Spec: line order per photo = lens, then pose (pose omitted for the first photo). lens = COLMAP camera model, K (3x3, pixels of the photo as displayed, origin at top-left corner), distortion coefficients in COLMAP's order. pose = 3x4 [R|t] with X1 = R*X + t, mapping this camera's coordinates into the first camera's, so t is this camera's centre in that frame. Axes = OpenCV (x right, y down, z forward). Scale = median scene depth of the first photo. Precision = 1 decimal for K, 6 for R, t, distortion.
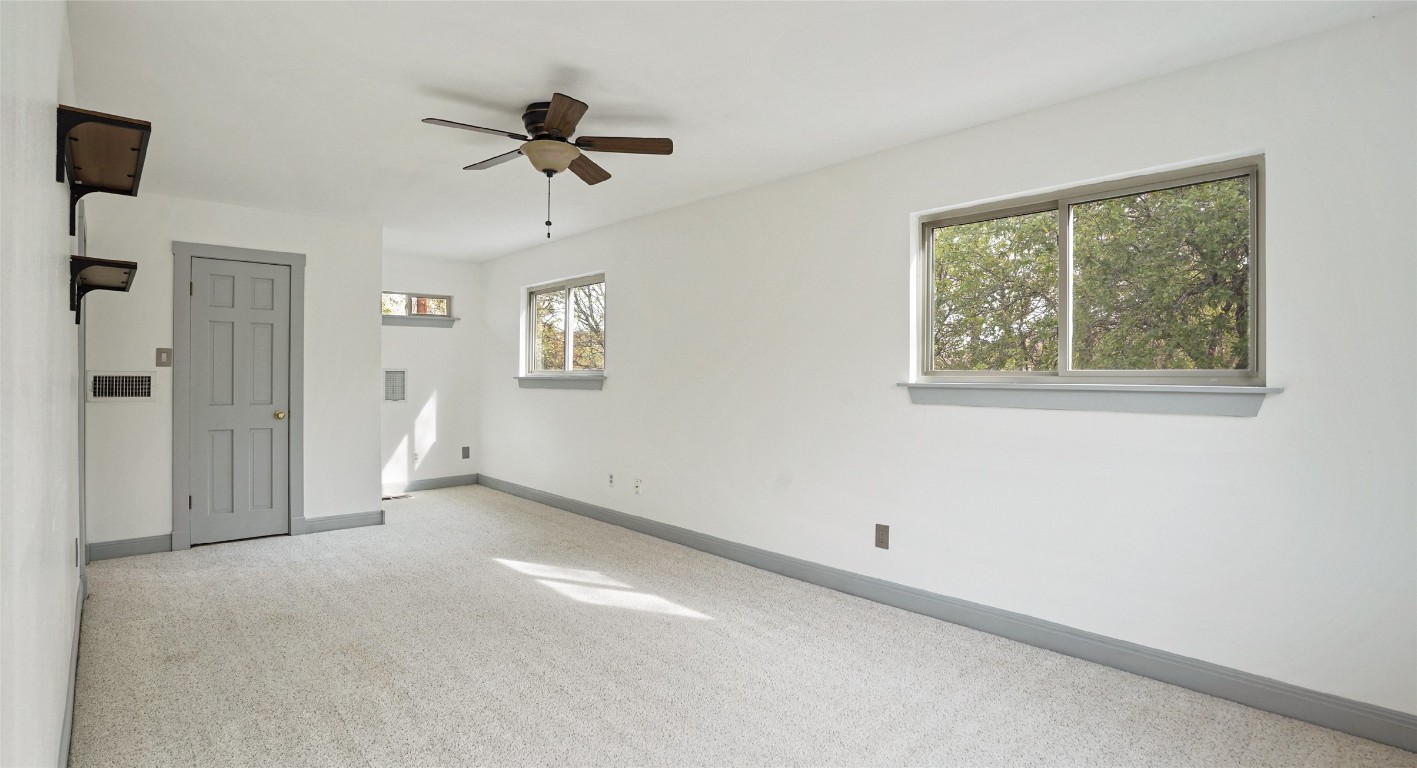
lens RADIAL K [[684.9, 0, 707.3], [0, 684.9, 372.1], [0, 0, 1]] dist [-0.054542, 0.023309]
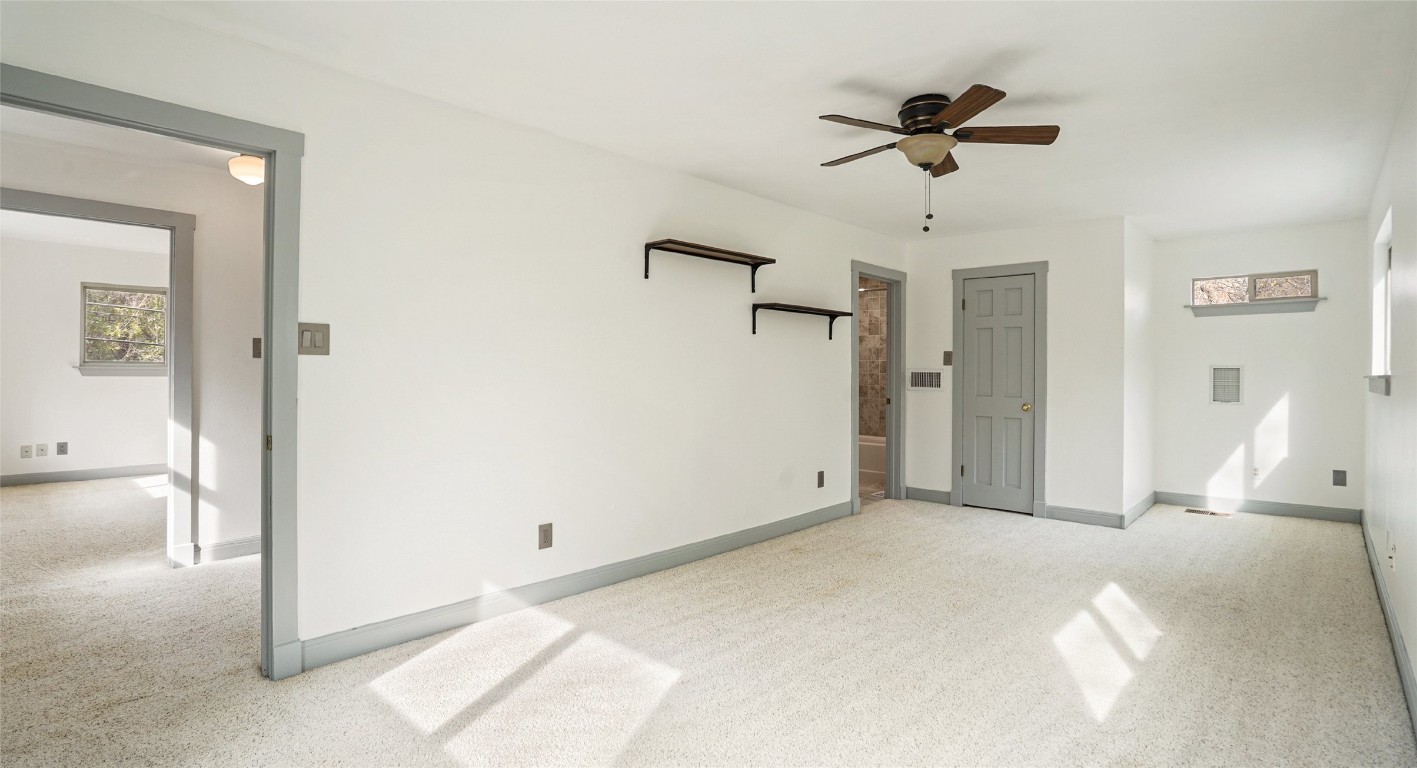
lens RADIAL K [[684.9, 0, 707.3], [0, 684.9, 372.1], [0, 0, 1]] dist [-0.054542, 0.023309]
pose [[0.084619, 0.000530, -0.996413, 0.453525], [0.000167, 1.000000, 0.000546, 0.003984], [0.996413, -0.000212, 0.084619, 0.374285]]
